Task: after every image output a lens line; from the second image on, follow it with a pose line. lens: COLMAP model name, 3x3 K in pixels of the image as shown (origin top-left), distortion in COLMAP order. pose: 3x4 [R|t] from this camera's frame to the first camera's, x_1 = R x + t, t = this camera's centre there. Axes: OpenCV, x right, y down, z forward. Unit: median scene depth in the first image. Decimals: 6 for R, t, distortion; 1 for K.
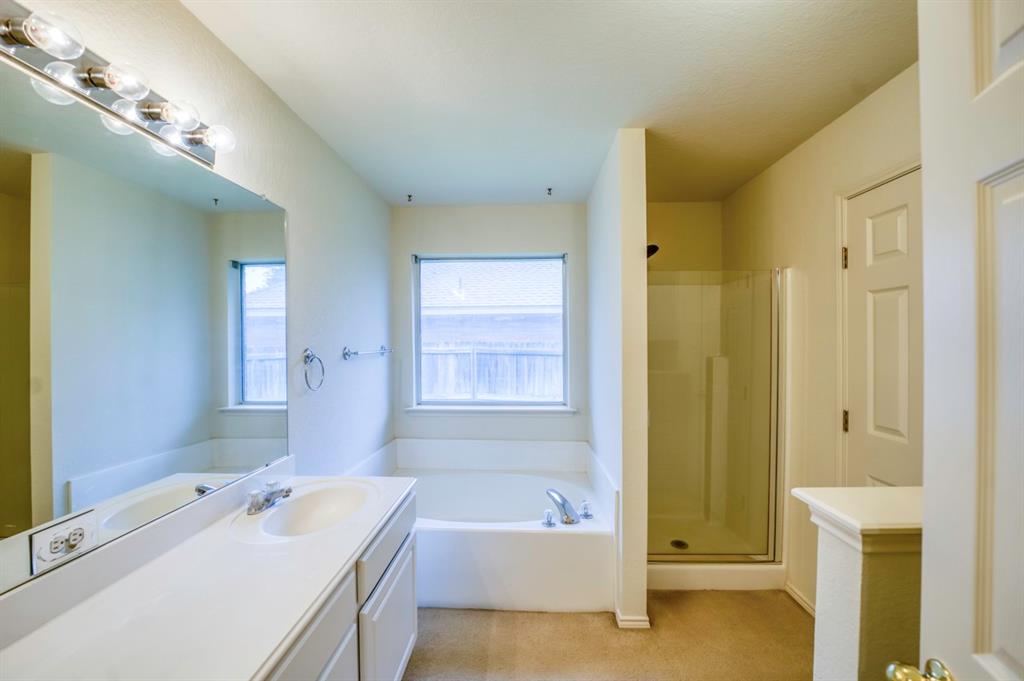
lens RADIAL K [[423.6, 0, 512.0], [0, 423.6, 340.5], [0, 0, 1]] dist [-0.010993, 0.000155]
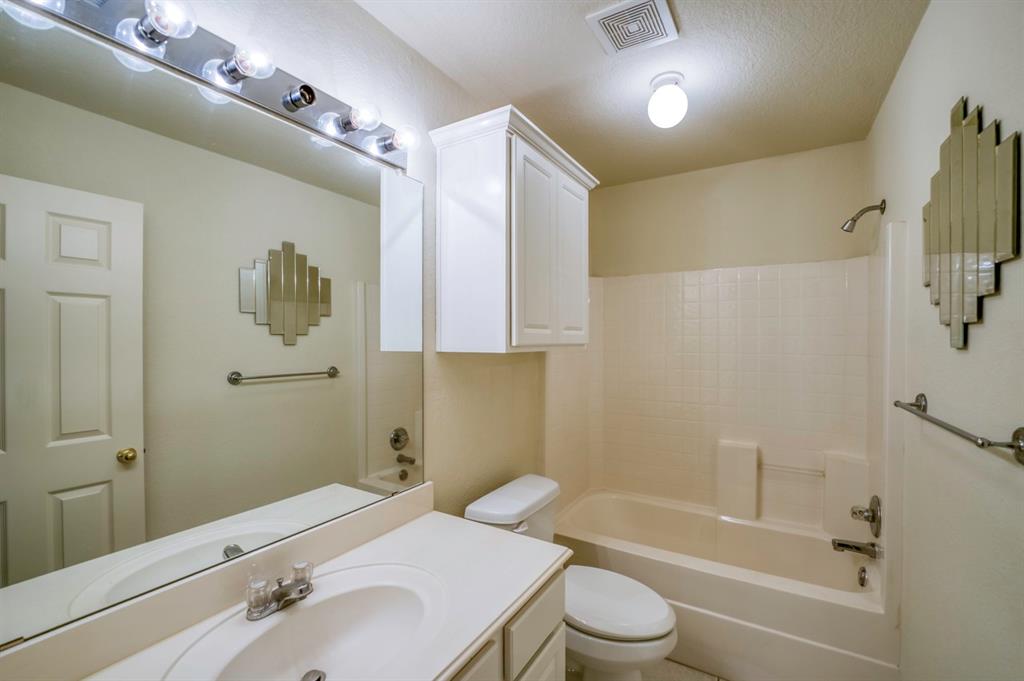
lens RADIAL K [[422.7, 0, 512.0], [0, 422.7, 340.5], [0, 0, 1]] dist [-0.049440, 0.000140]
pose [[0.875228, 0.004125, -0.483692, 0.008071], [-0.004509, 0.999990, 0.000369, -0.003663], [0.483689, 0.001858, 0.875238, 0.341476]]
